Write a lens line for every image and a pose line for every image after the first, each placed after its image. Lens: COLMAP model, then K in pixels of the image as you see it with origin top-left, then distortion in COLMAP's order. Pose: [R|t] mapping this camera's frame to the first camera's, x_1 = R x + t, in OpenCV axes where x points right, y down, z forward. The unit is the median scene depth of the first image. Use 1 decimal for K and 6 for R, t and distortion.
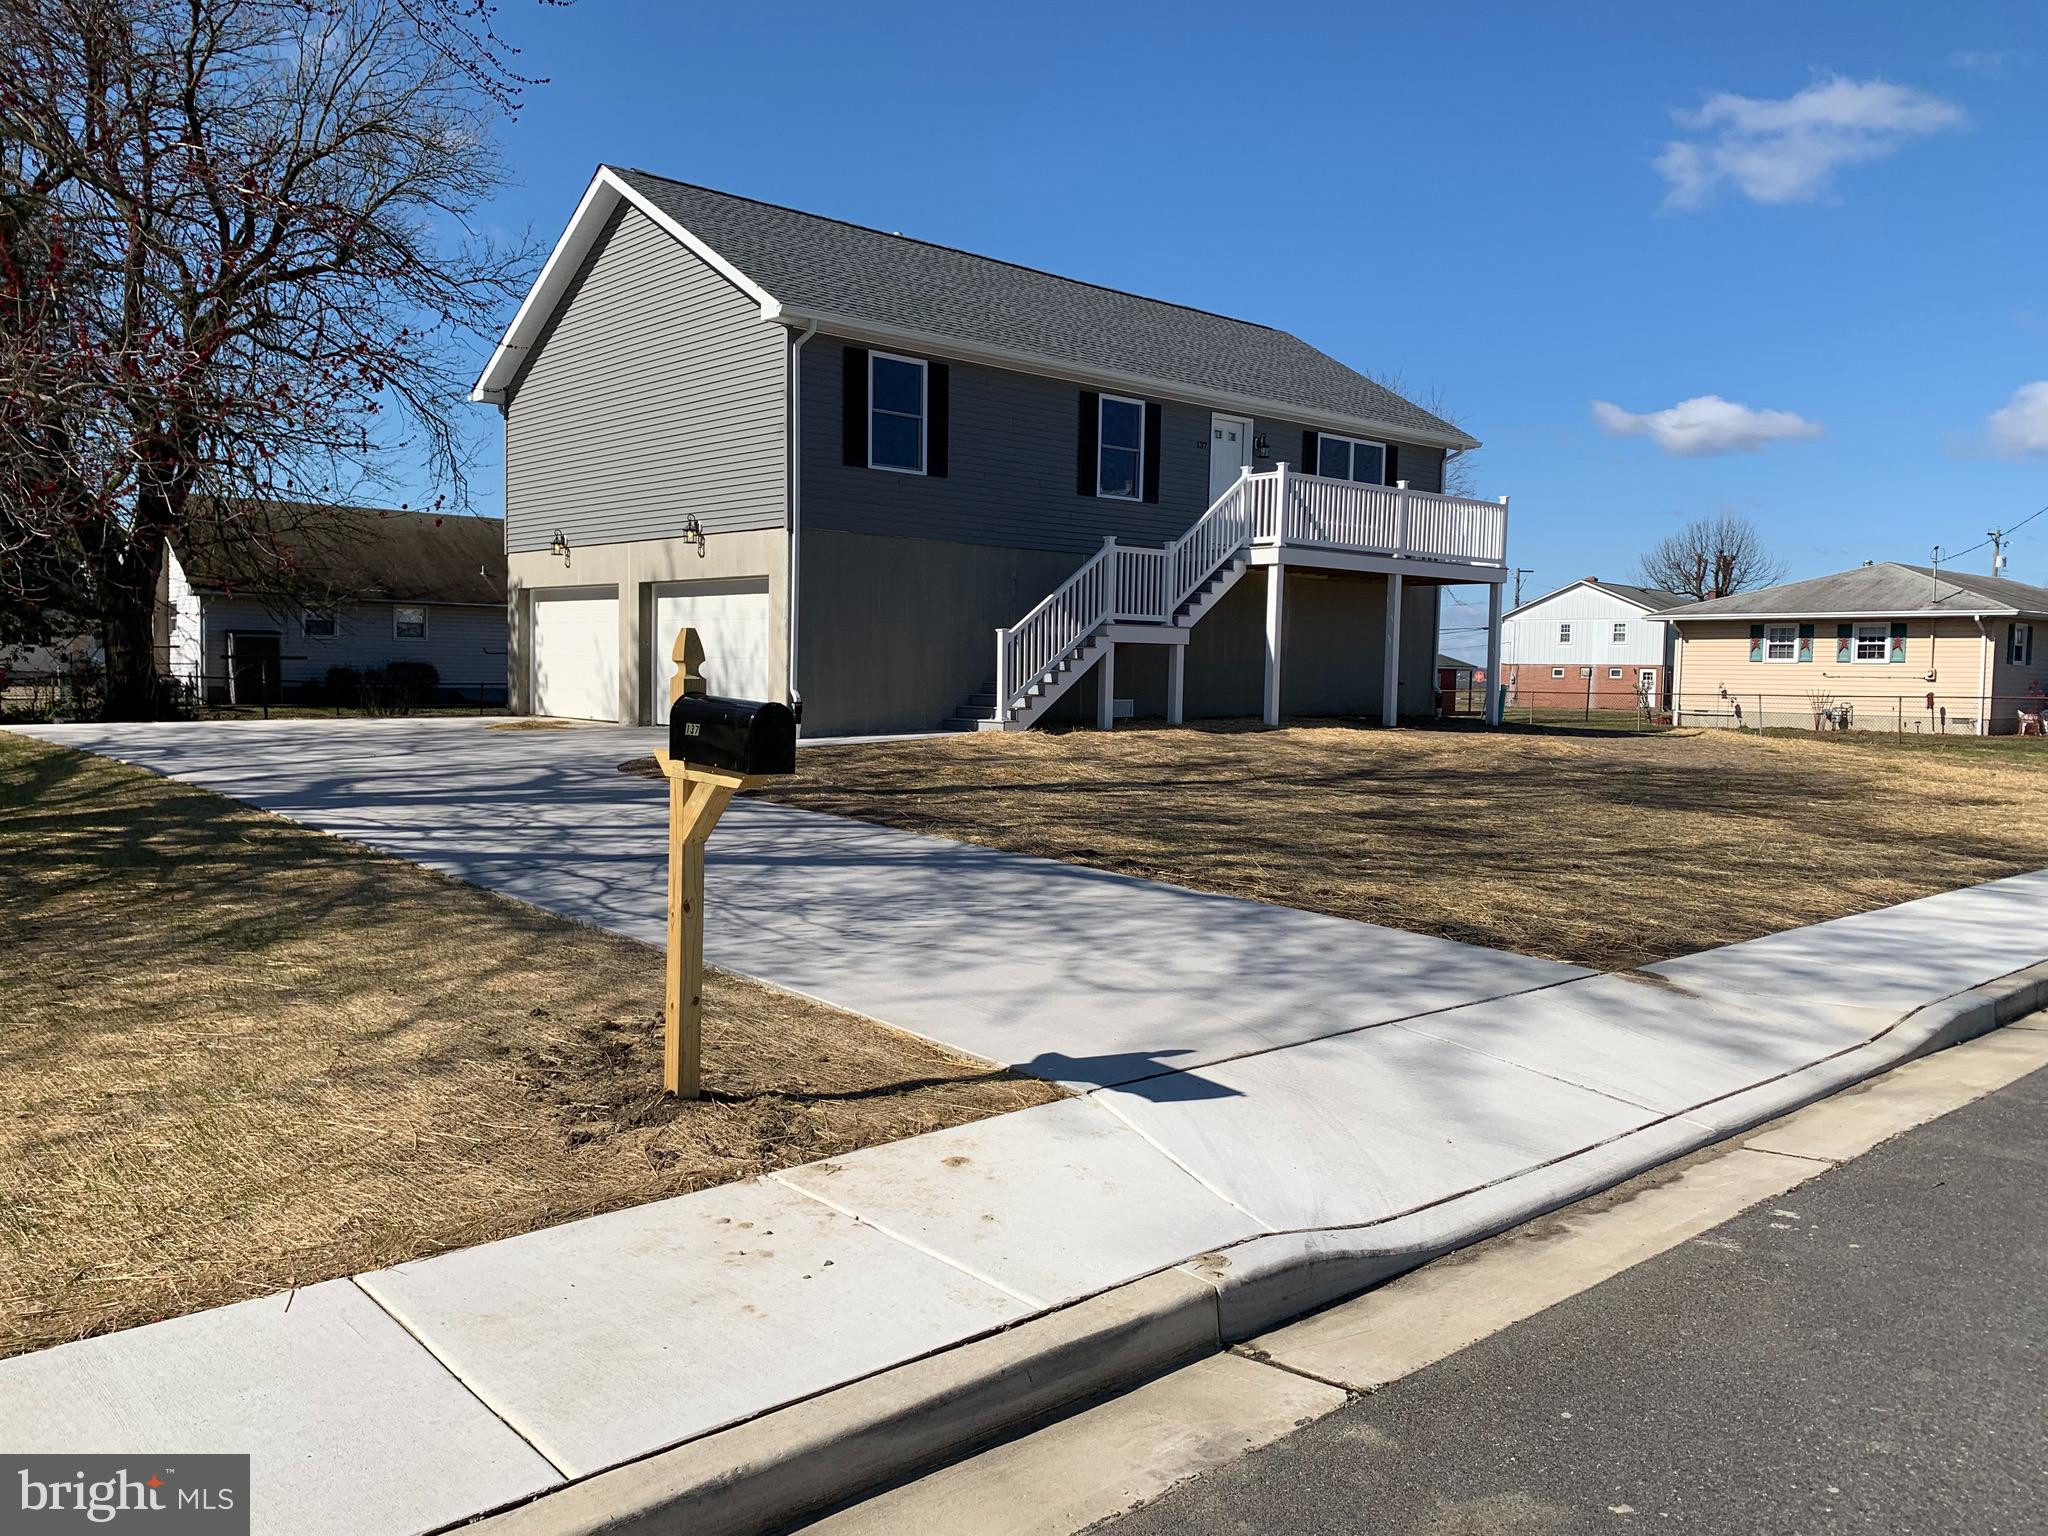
lens RADIAL K [[1529.4, 0, 1024.0], [0, 1529.4, 768.0], [0, 0, 1]] dist [0.216746, -0.000580]
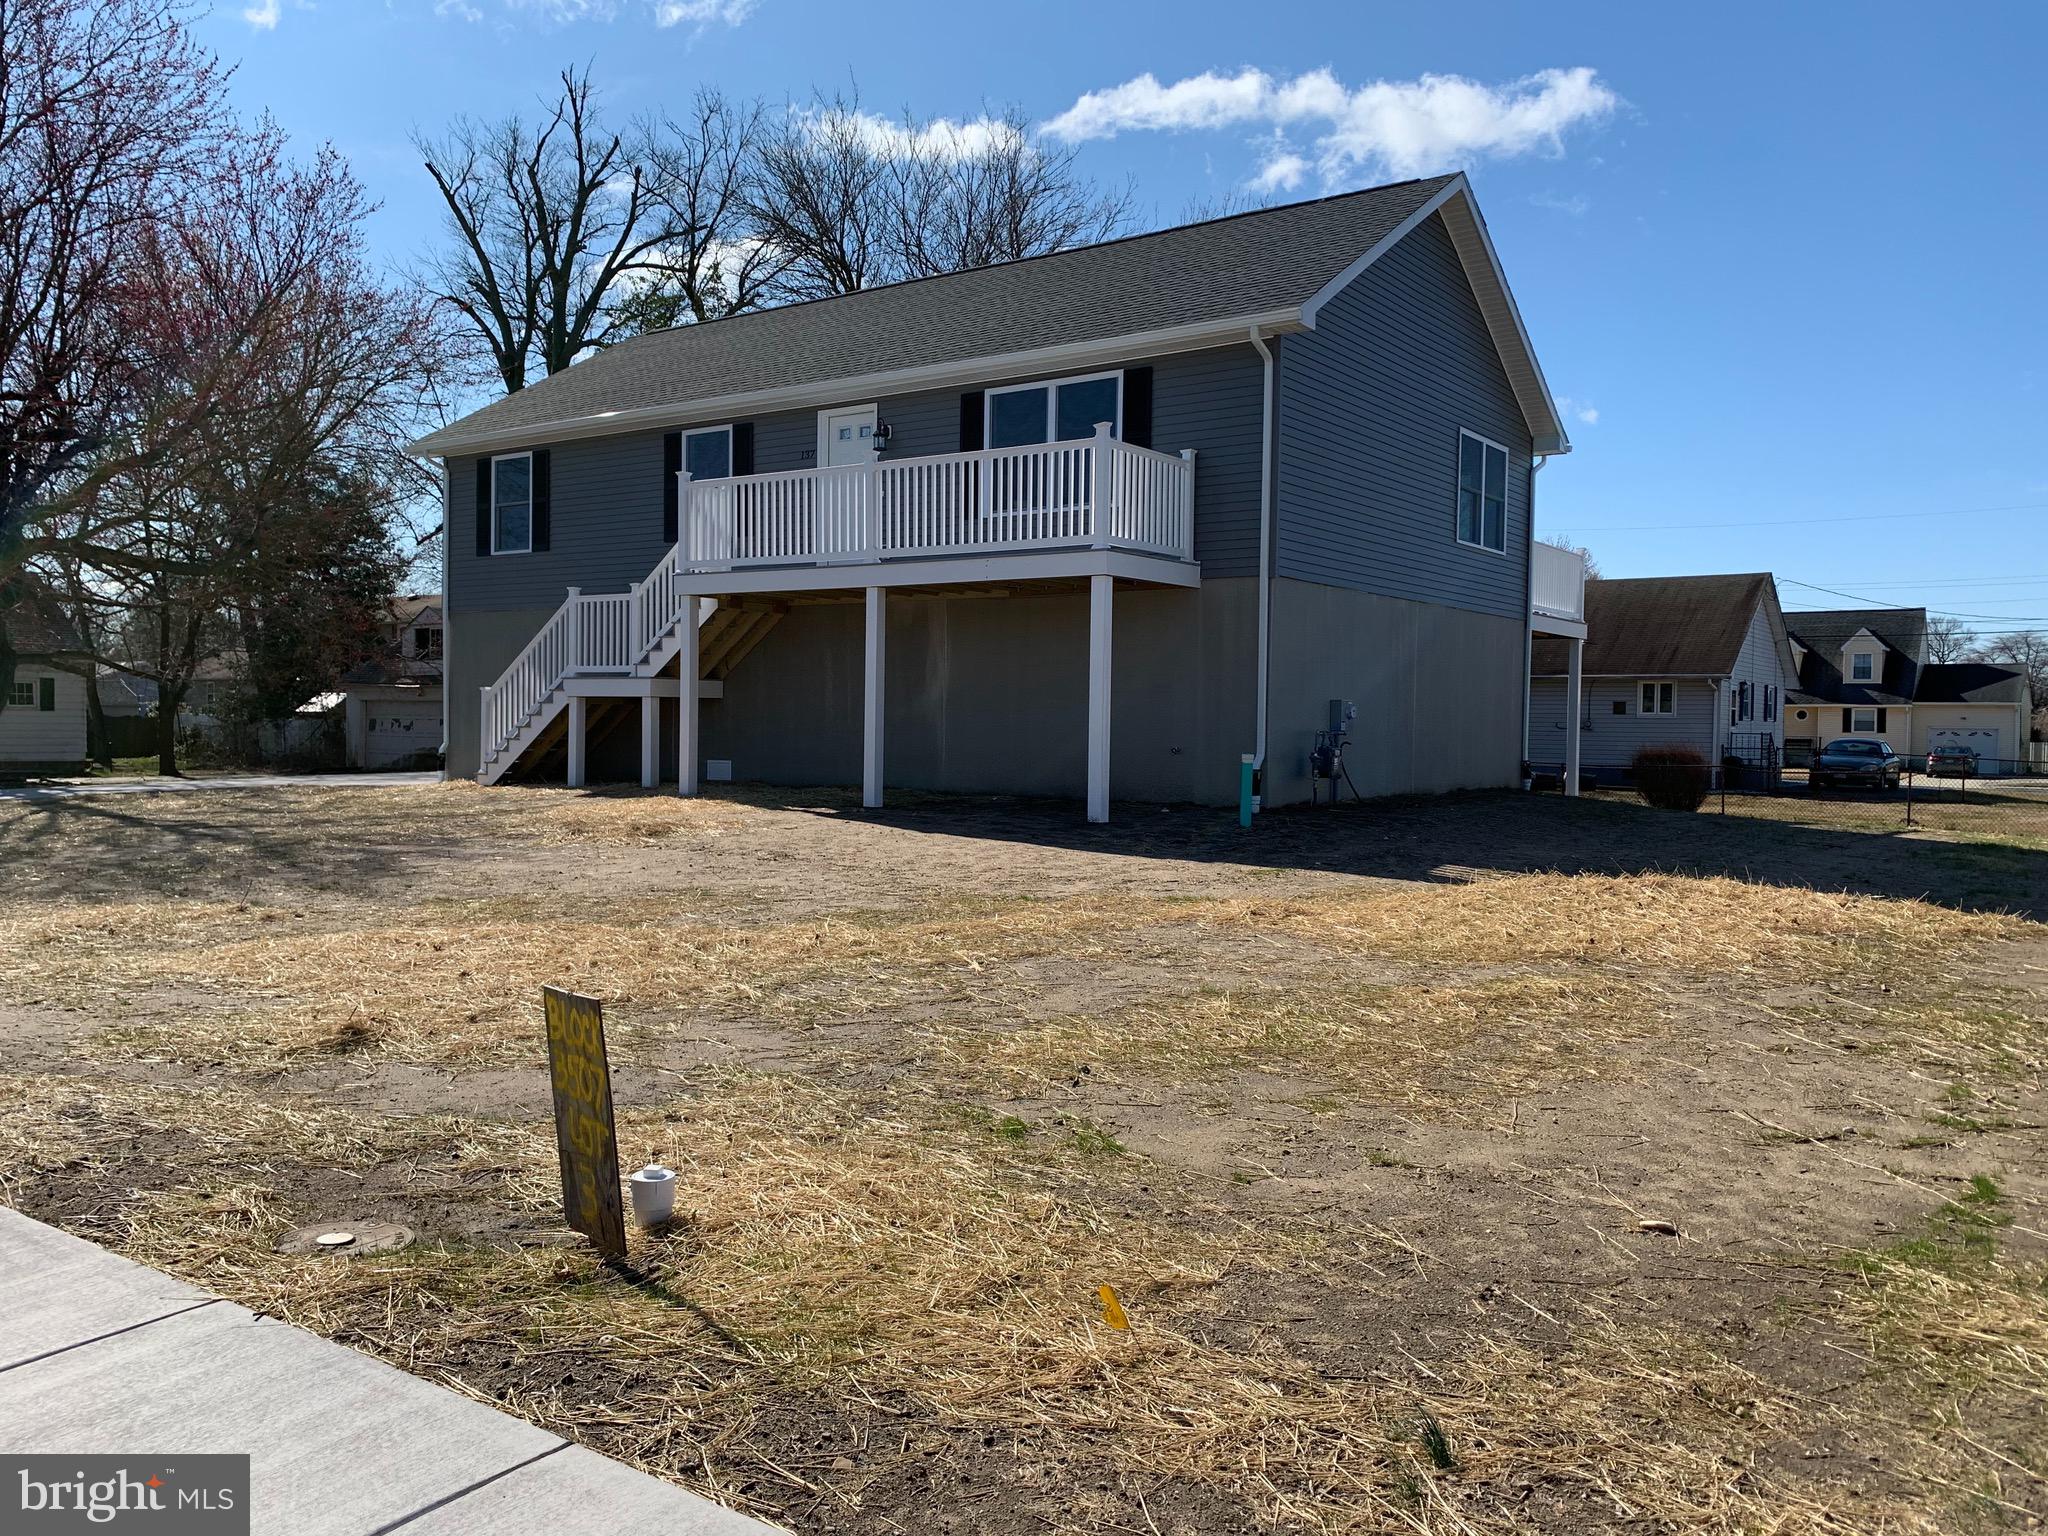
lens RADIAL K [[1578.9, 0, 1024.0], [0, 1578.9, 768.0], [0, 0, 1]] dist [0.013391, -0.000898]
pose [[0.220347, 0.022852, -0.975154, 1.054539], [-0.065179, 0.997836, 0.008656, -0.063041], [0.973242, 0.061653, 0.221359, 1.032565]]
